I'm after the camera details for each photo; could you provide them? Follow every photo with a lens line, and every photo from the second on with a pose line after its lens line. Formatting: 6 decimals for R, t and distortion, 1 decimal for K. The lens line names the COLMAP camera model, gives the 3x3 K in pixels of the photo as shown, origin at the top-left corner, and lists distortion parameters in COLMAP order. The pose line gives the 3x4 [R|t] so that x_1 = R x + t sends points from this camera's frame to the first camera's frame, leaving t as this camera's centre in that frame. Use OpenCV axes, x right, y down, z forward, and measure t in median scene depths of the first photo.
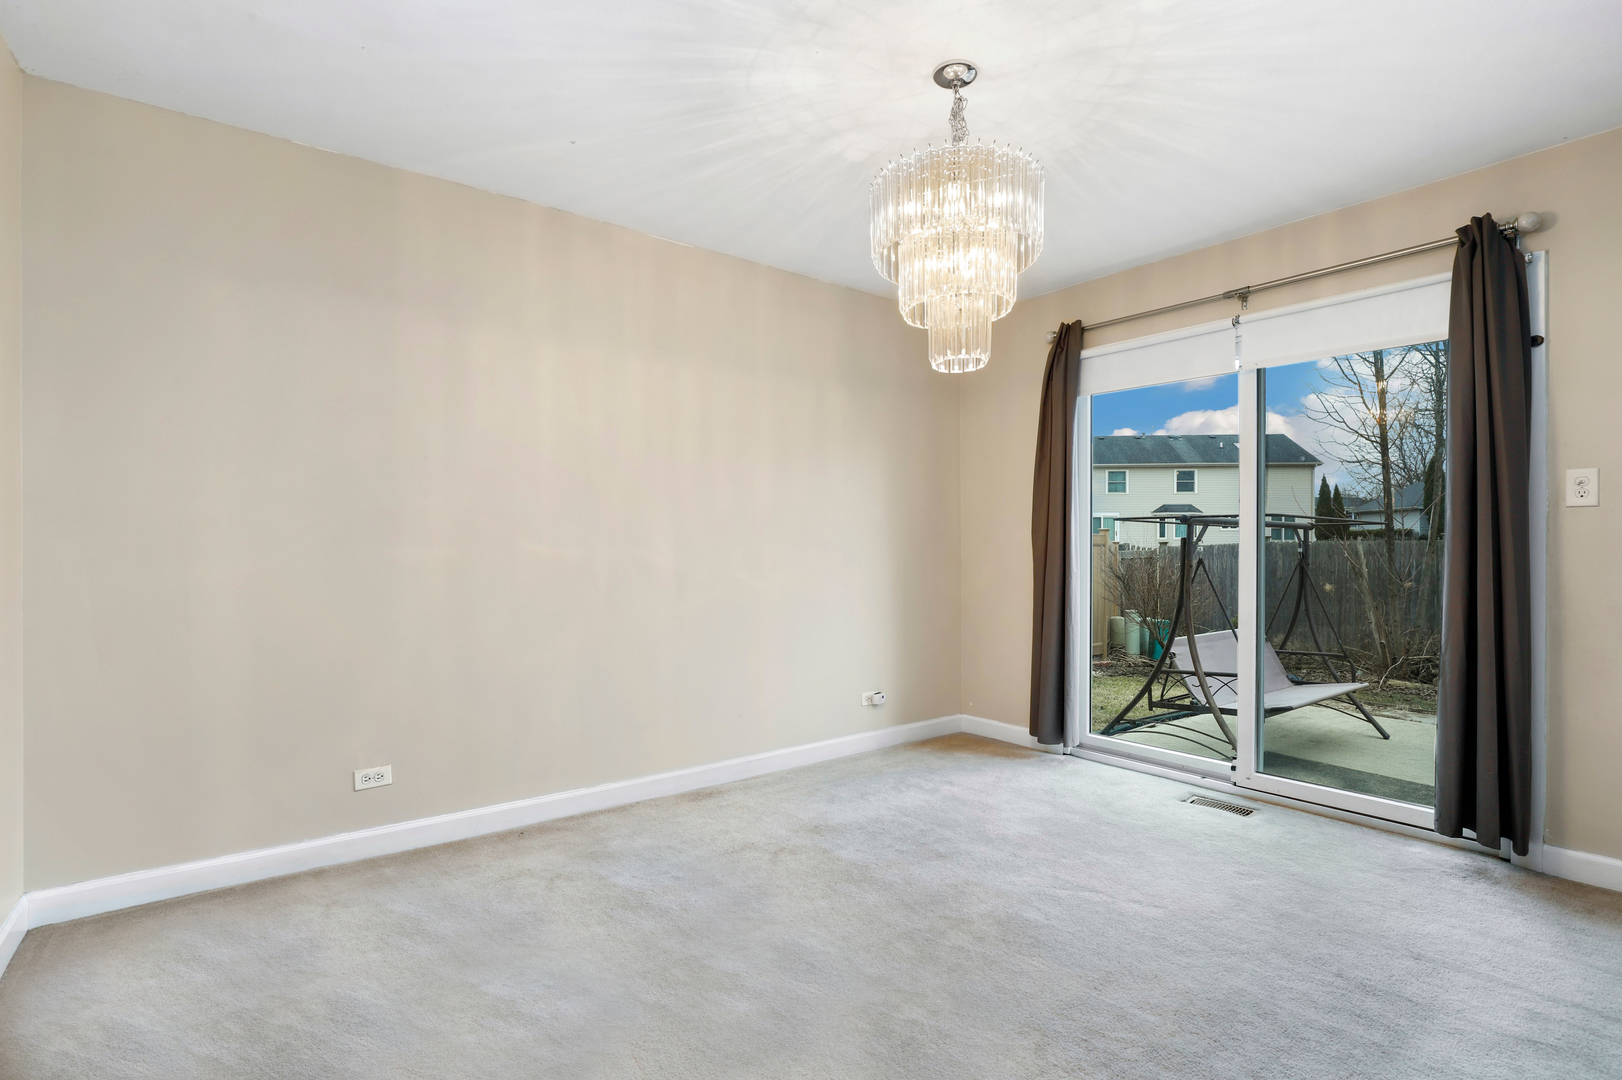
lens RADIAL K [[761.1, 0, 811.0], [0, 761.1, 540.0], [0, 0, 1]] dist [-0.001256, -0.000171]
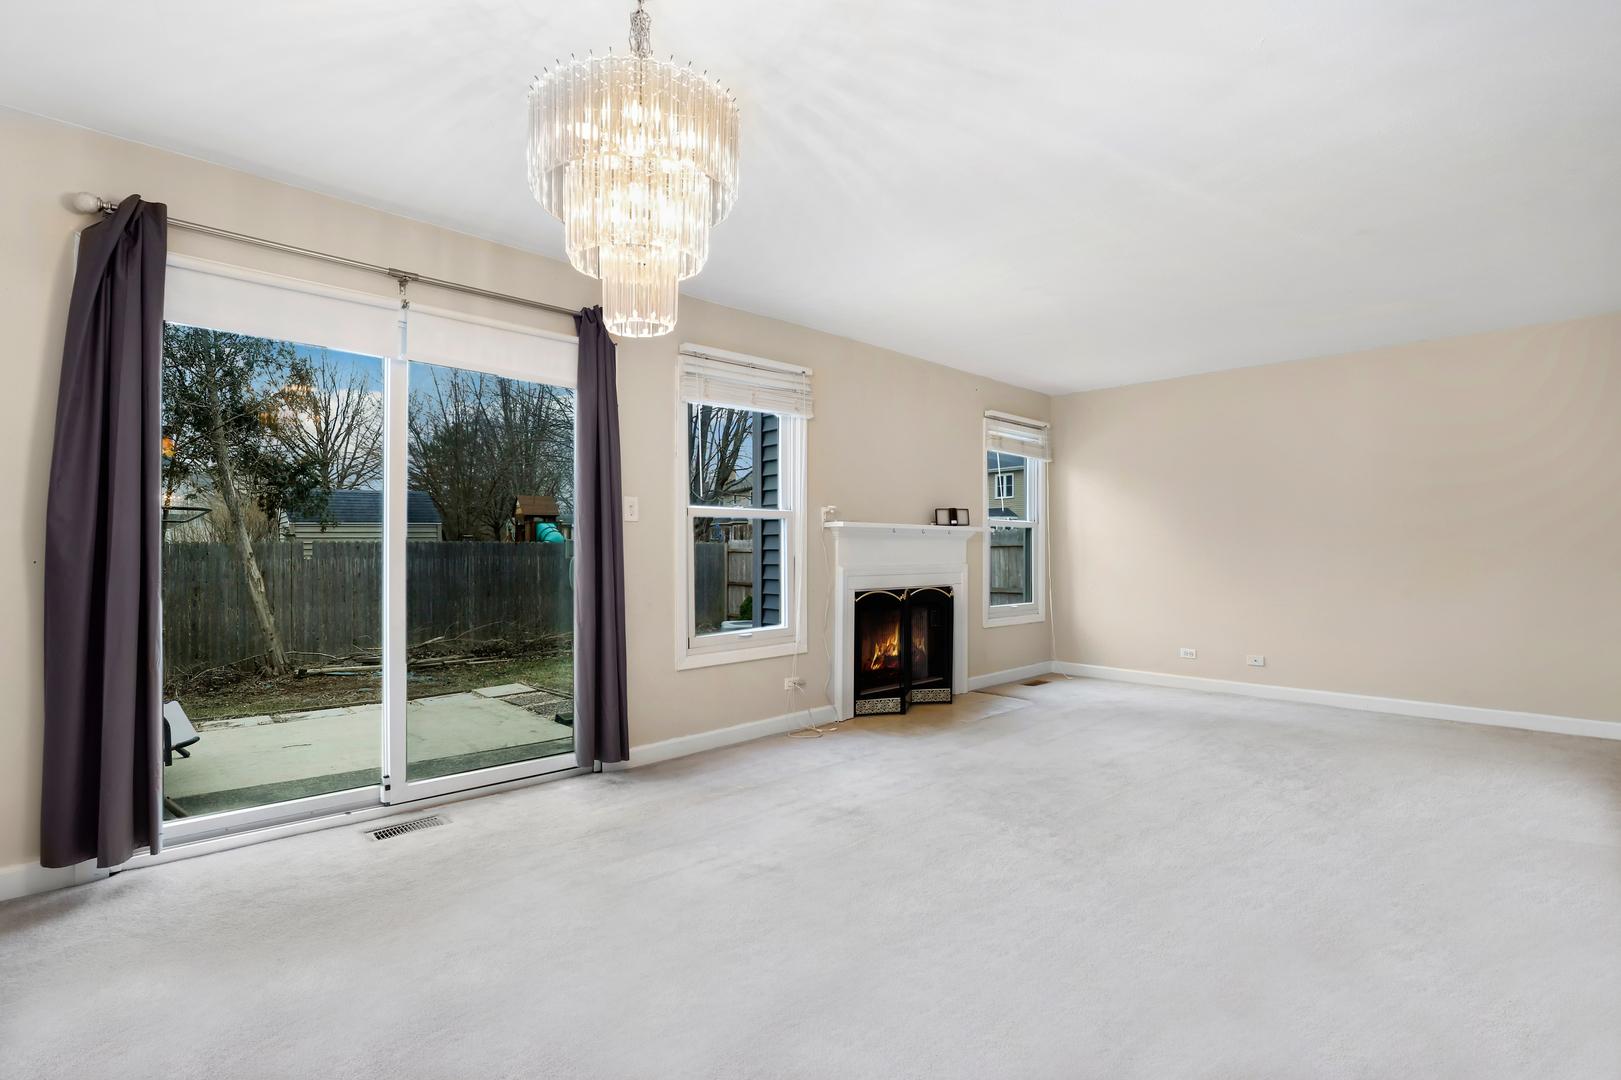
lens RADIAL K [[778.3, 0, 813.2], [0, 778.3, 548.6], [0, 0, 1]] dist [-0.001588, -0.000303]
pose [[-0.078636, 0.002464, 0.996900, -0.440690], [-0.010279, 0.999942, -0.003282, 0.008950], [-0.996850, -0.010506, -0.078606, 0.586060]]
